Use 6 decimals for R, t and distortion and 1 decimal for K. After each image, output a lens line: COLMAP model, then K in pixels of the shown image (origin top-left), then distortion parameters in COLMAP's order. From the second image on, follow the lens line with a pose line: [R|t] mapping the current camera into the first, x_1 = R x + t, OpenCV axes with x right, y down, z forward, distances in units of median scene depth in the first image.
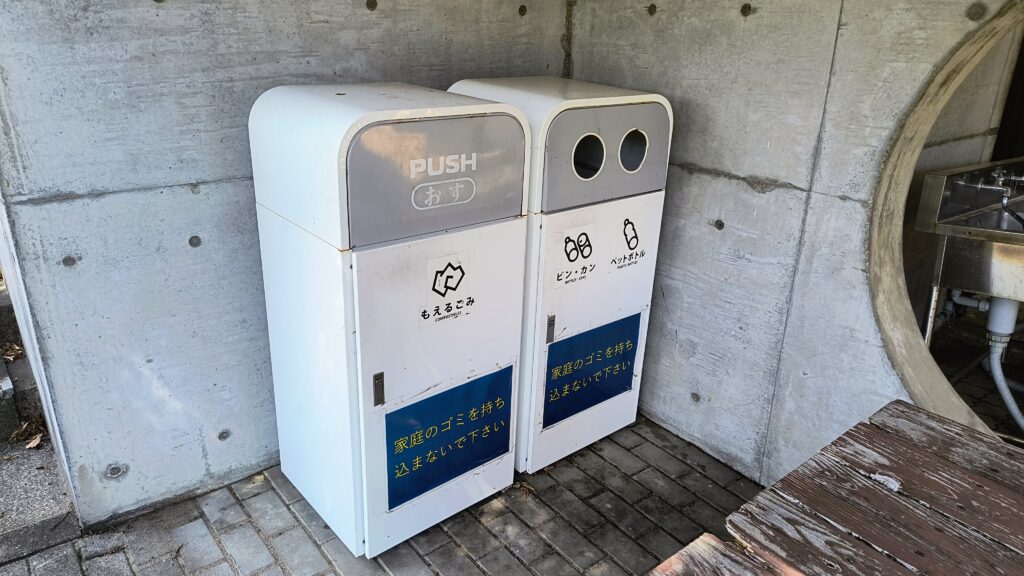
lens RADIAL K [[676.2, 0, 512.0], [0, 676.2, 288.0], [0, 0, 1]] dist [0.083526, -0.071693]
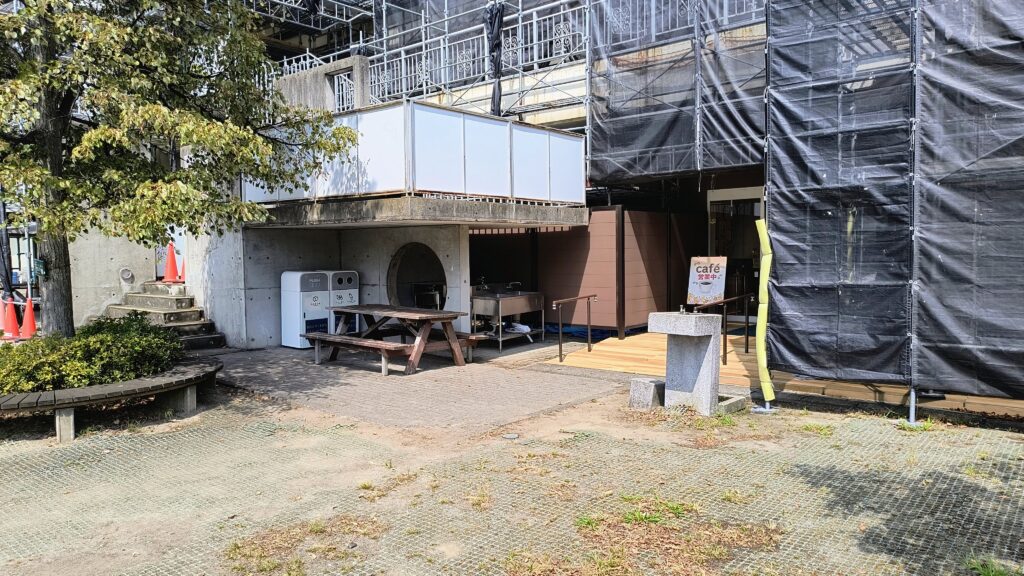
lens RADIAL K [[676.2, 0, 512.0], [0, 676.2, 288.0], [0, 0, 1]] dist [0.083526, -0.071693]
pose [[0.976391, -0.055530, 0.208751, 0.330443], [0.119750, 0.943448, -0.309139, 1.827412], [-0.179779, 0.326838, 0.927823, -4.612696]]
